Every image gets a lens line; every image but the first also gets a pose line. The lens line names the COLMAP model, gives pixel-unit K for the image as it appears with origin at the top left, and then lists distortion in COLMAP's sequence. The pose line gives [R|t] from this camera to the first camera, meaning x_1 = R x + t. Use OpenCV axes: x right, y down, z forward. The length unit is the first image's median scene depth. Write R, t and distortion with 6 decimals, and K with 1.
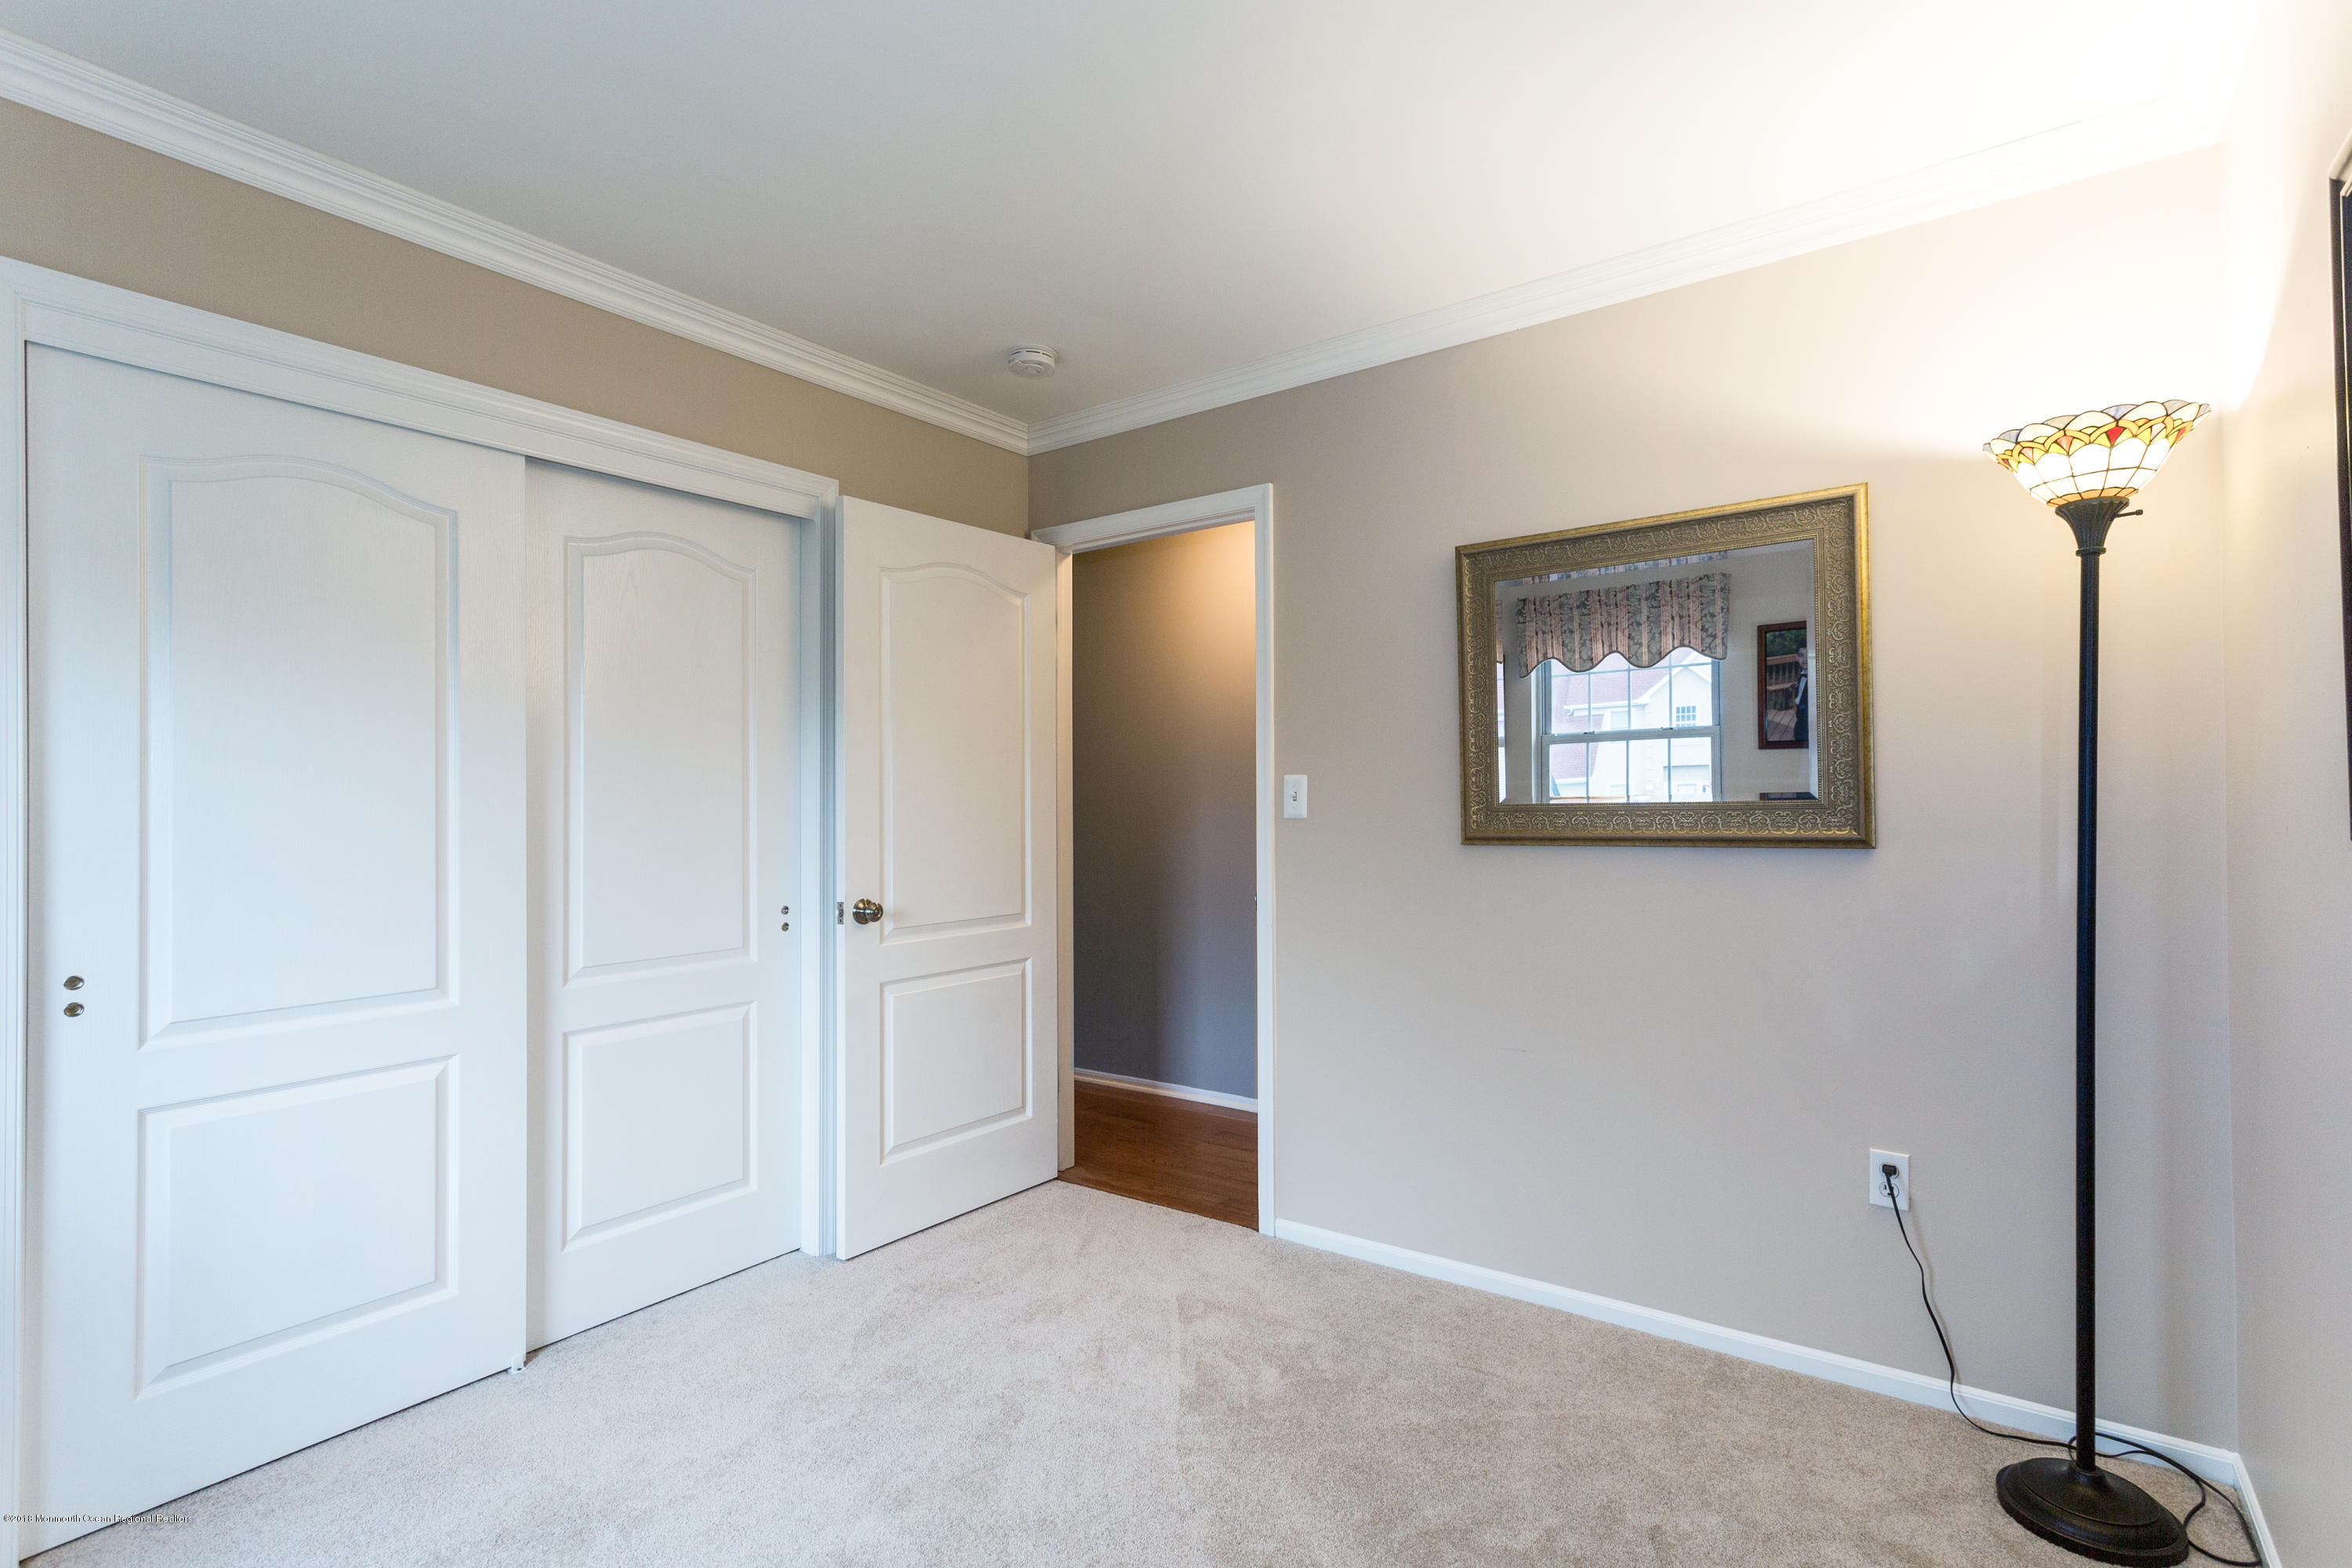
lens RADIAL K [[1159.8, 0, 1169.0], [0, 1159.8, 775.7], [0, 0, 1]] dist [0.012069, 0.000940]
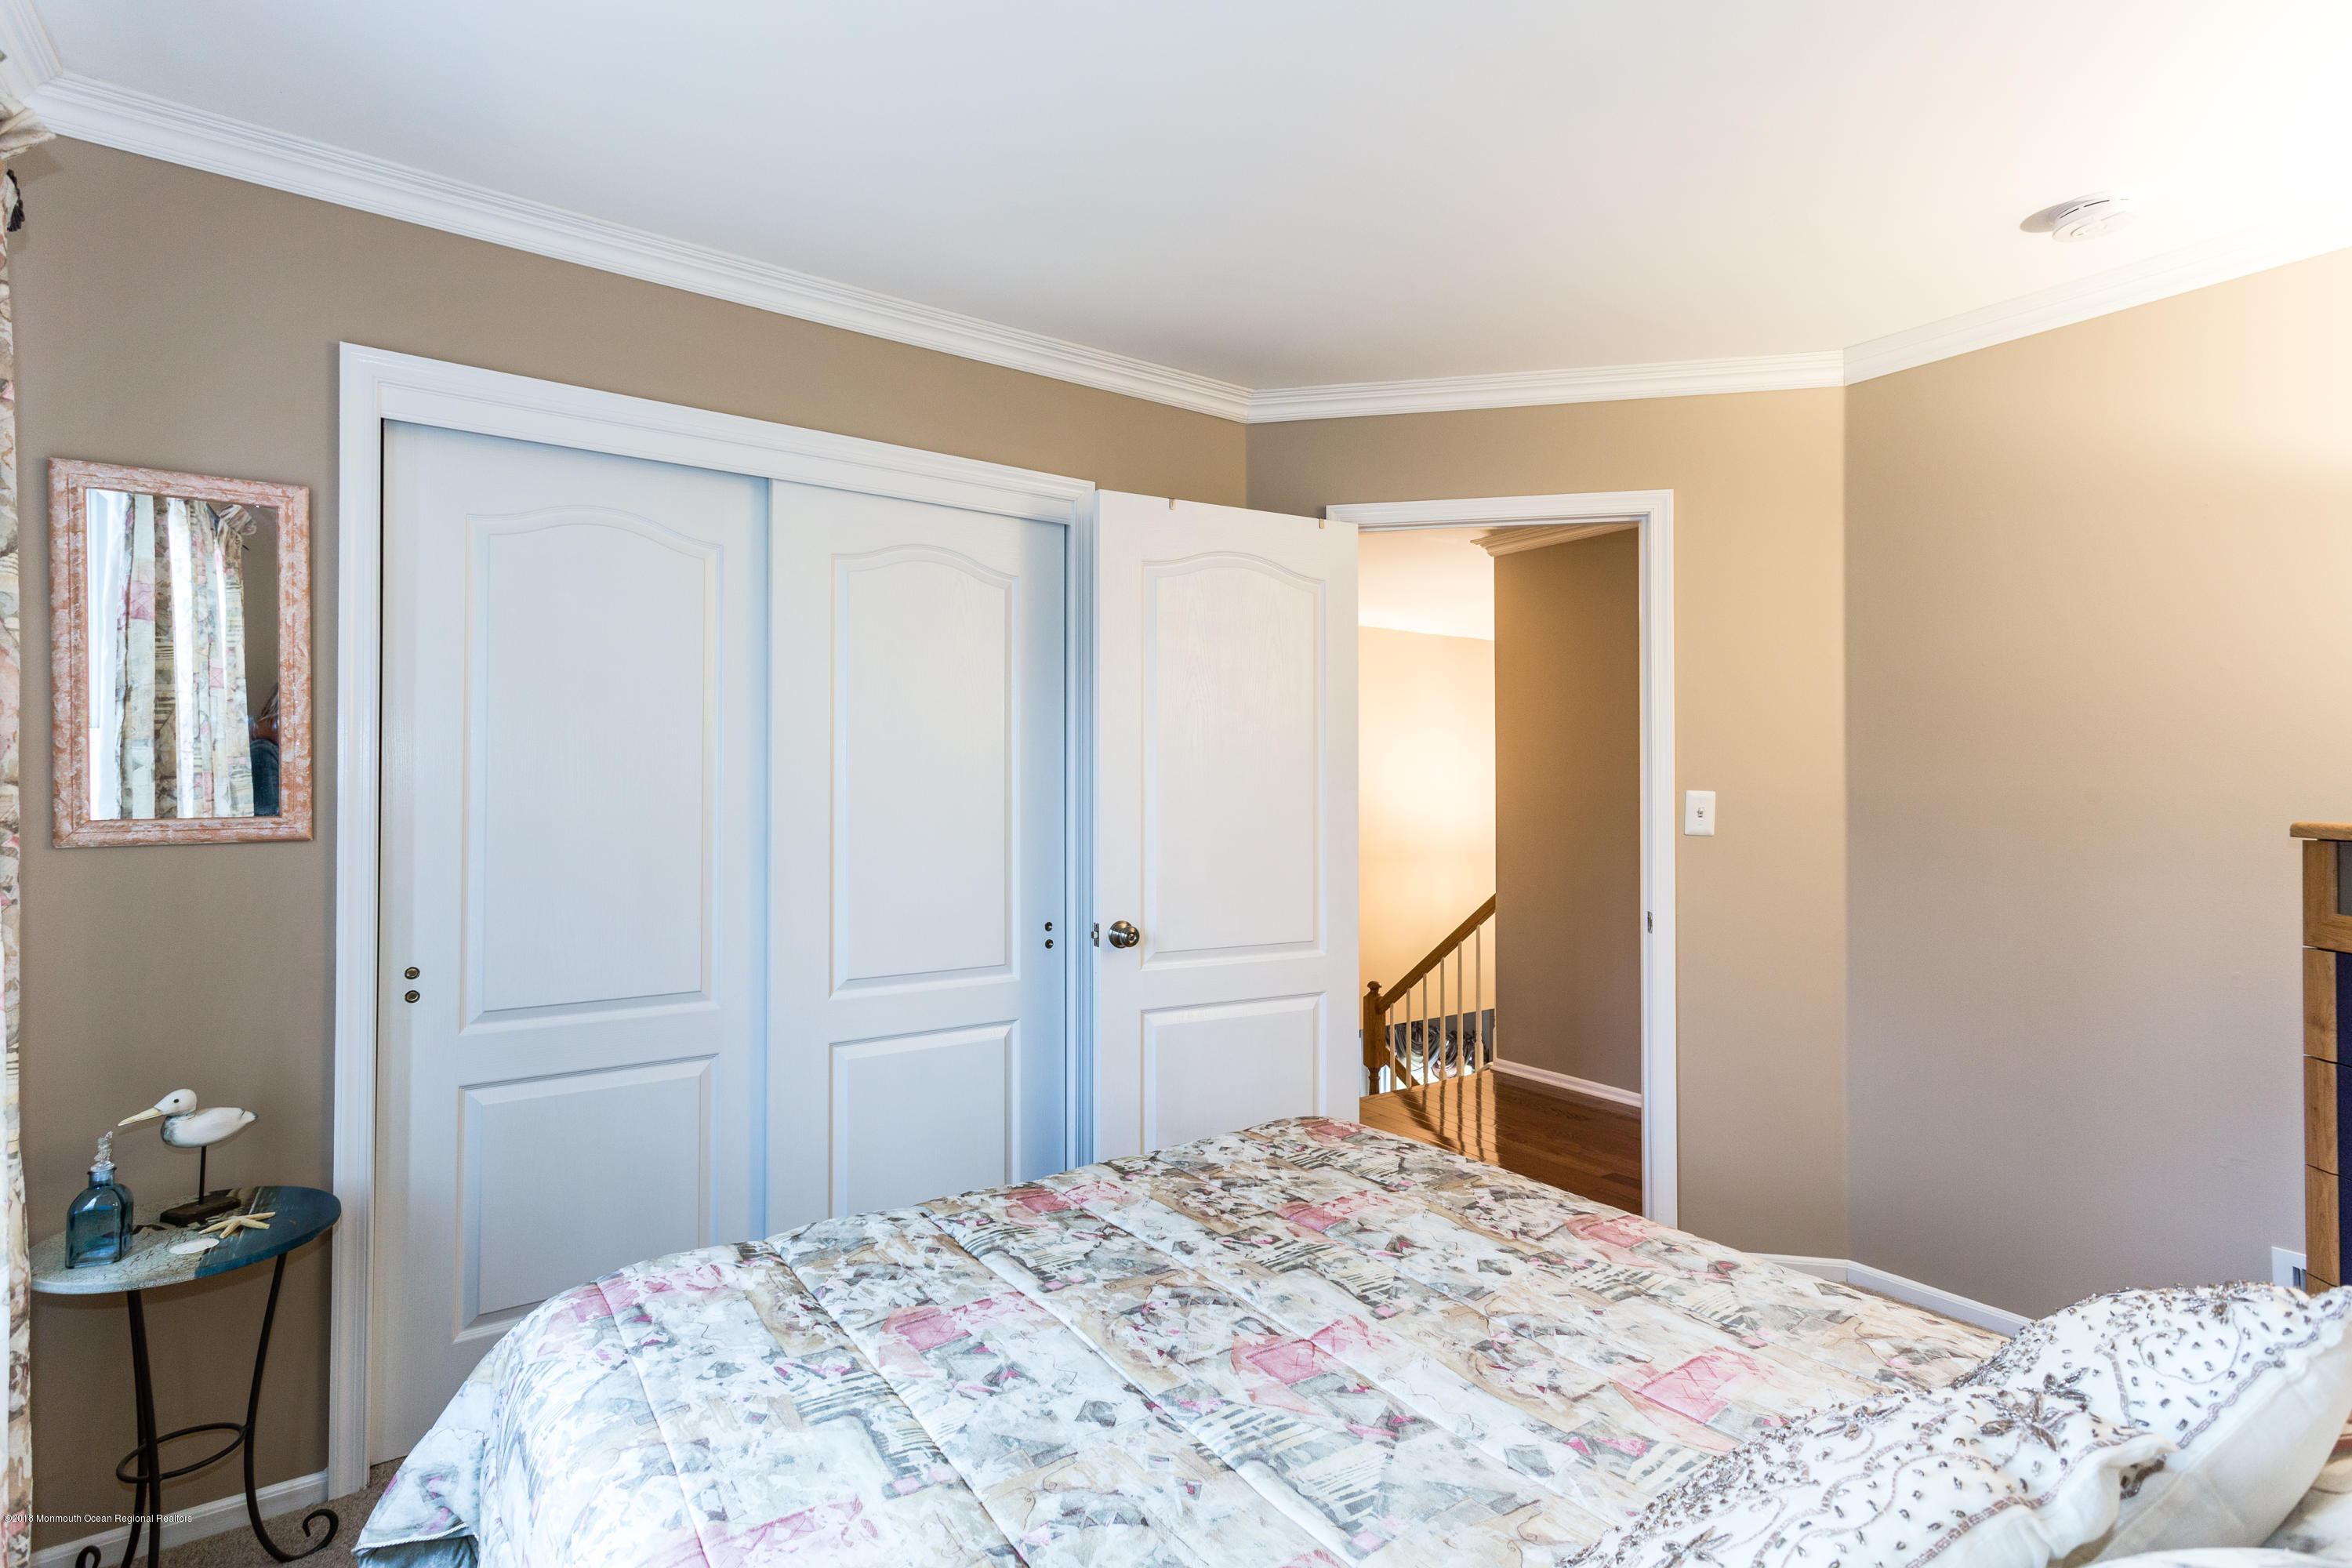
lens RADIAL K [[1159.8, 0, 1160.6], [0, 1159.8, 795.4], [0, 0, 1]] dist [0.012069, 0.000940]
pose [[0.935369, -0.003086, -0.353660, 0.095815], [0.003902, 0.999991, 0.001595, 0.002459], [0.353652, -0.002872, 0.935373, 0.122629]]
